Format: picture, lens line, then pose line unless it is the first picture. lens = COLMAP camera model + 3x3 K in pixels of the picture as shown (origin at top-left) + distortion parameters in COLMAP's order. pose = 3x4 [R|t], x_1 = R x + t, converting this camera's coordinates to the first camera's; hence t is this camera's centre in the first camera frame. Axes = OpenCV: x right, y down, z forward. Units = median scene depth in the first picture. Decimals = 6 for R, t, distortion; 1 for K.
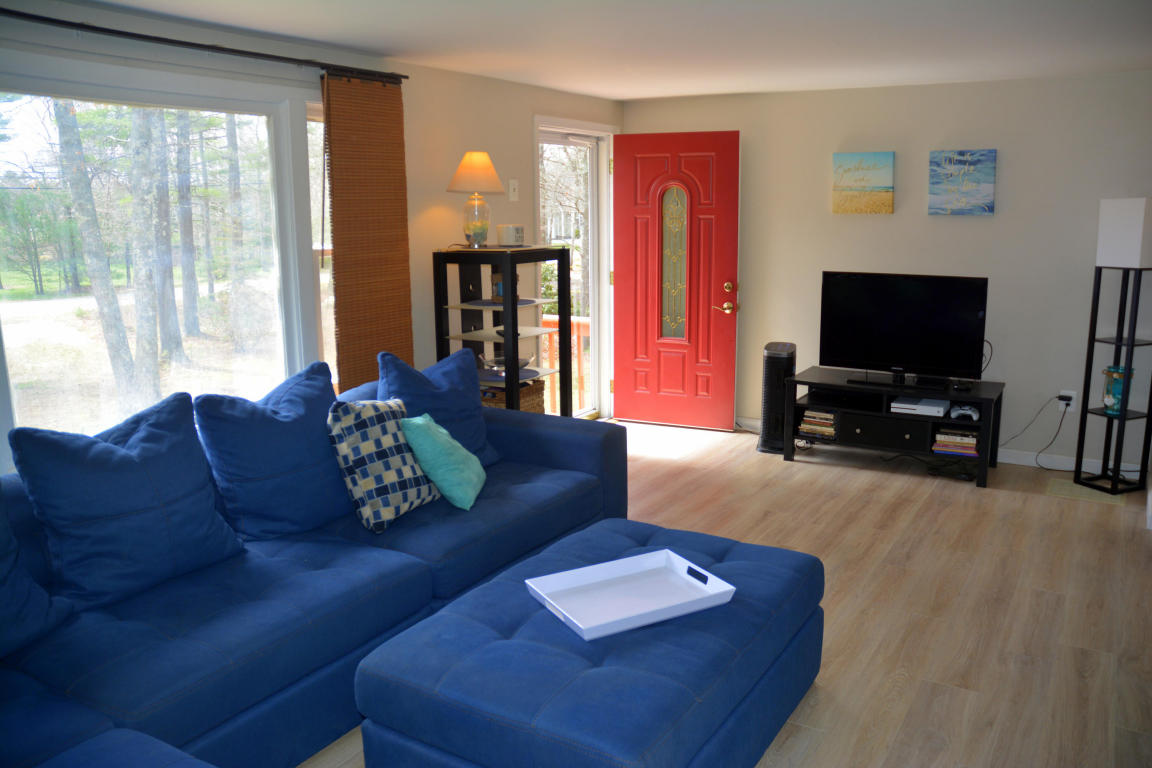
lens RADIAL K [[894.3, 0, 576.0], [0, 894.3, 384.0], [0, 0, 1]] dist [-0.168075, 0.176359]
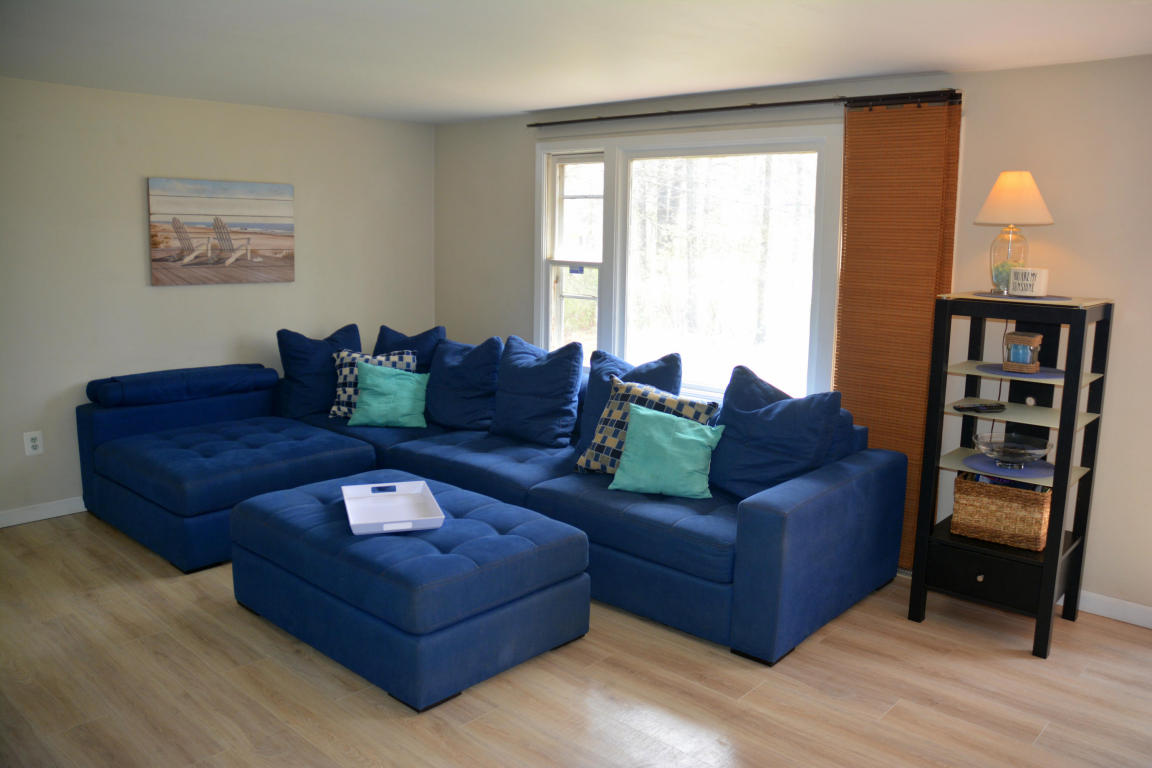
lens RADIAL K [[894.3, 0, 576.0], [0, 894.3, 384.0], [0, 0, 1]] dist [-0.168075, 0.176359]
pose [[-0.189532, 0.159509, -0.968832, 0.626257], [-0.214525, 0.956150, 0.199389, -0.134232], [0.958153, 0.245630, -0.147002, 0.693196]]
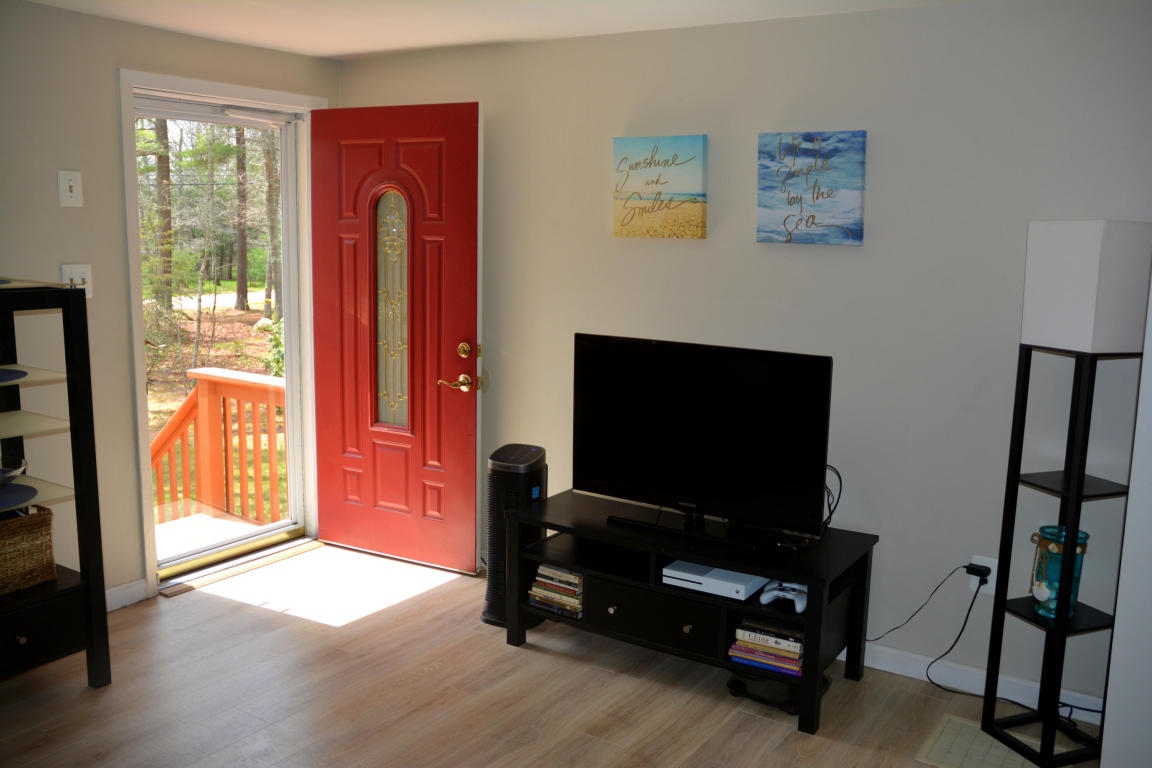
lens RADIAL K [[981.3, 0, 576.0], [0, 981.3, 384.0], [0, 0, 1]] dist [-0.127848, 0.185347]
pose [[0.999089, 0.033995, -0.025810, 0.309412], [-0.034863, 0.998815, -0.033958, -0.073637], [0.024625, 0.034827, 0.999090, 0.350603]]
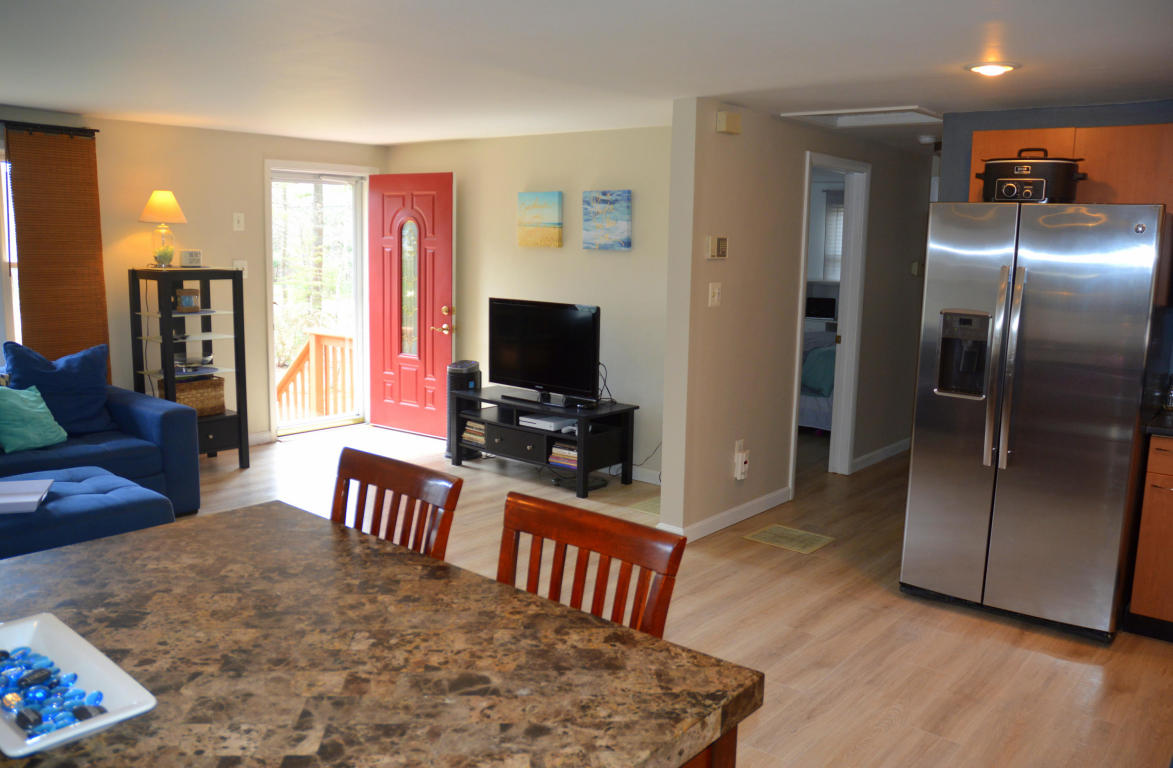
lens RADIAL K [[926.8, 0, 586.5], [0, 926.8, 384.0], [0, 0, 1]] dist [-0.149851, 0.137711]
pose [[0.987463, 0.056266, -0.147481, 0.602398], [-0.062472, 0.997331, -0.037790, 0.019055], [0.144962, 0.046530, 0.988343, -0.142349]]
